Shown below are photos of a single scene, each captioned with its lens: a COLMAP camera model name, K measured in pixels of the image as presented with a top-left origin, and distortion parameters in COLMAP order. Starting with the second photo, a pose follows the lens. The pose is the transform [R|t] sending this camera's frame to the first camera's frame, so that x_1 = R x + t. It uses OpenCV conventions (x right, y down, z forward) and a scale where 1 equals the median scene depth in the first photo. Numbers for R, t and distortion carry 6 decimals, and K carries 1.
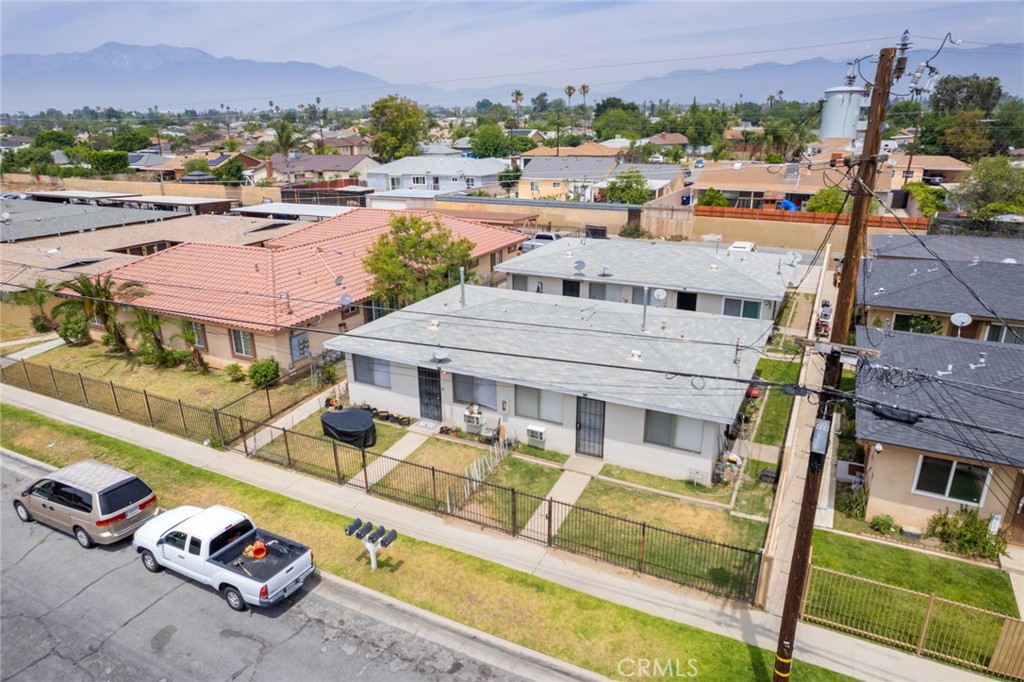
lens RADIAL K [[651.0, 0, 509.4], [0, 651.0, 352.8], [0, 0, 1]] dist [-0.069657, 0.060096]
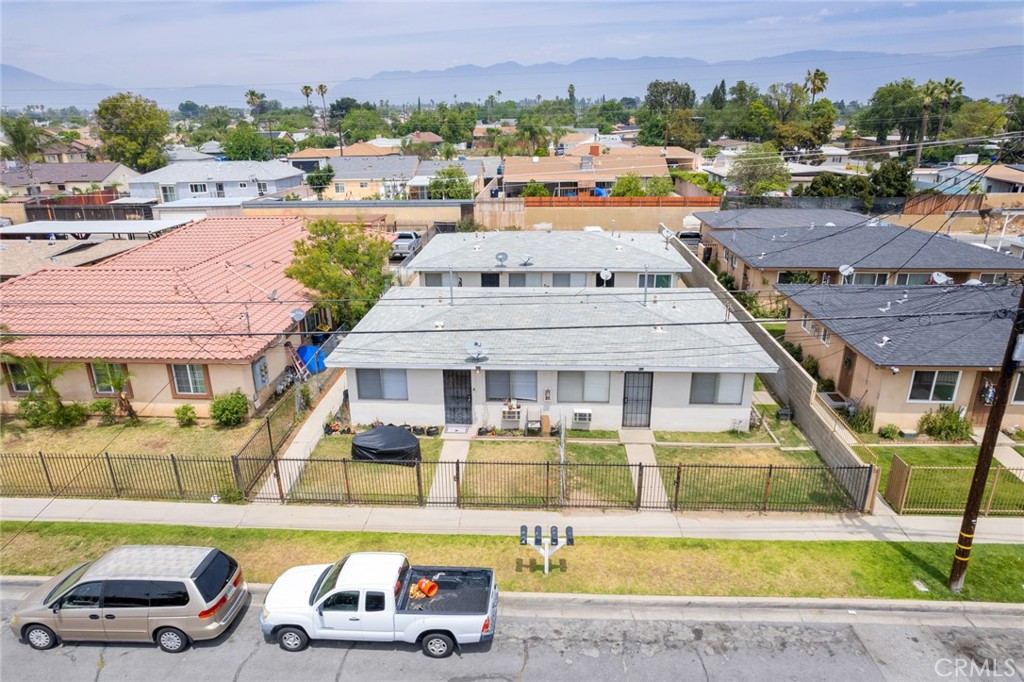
lens RADIAL K [[651.0, 0, 509.4], [0, 651.0, 352.8], [0, 0, 1]] dist [-0.069657, 0.060096]
pose [[0.915616, -0.138113, 0.377587, -0.403981], [0.138781, 0.989993, 0.025585, -0.015316], [-0.377342, 0.028976, 0.925621, 0.085508]]
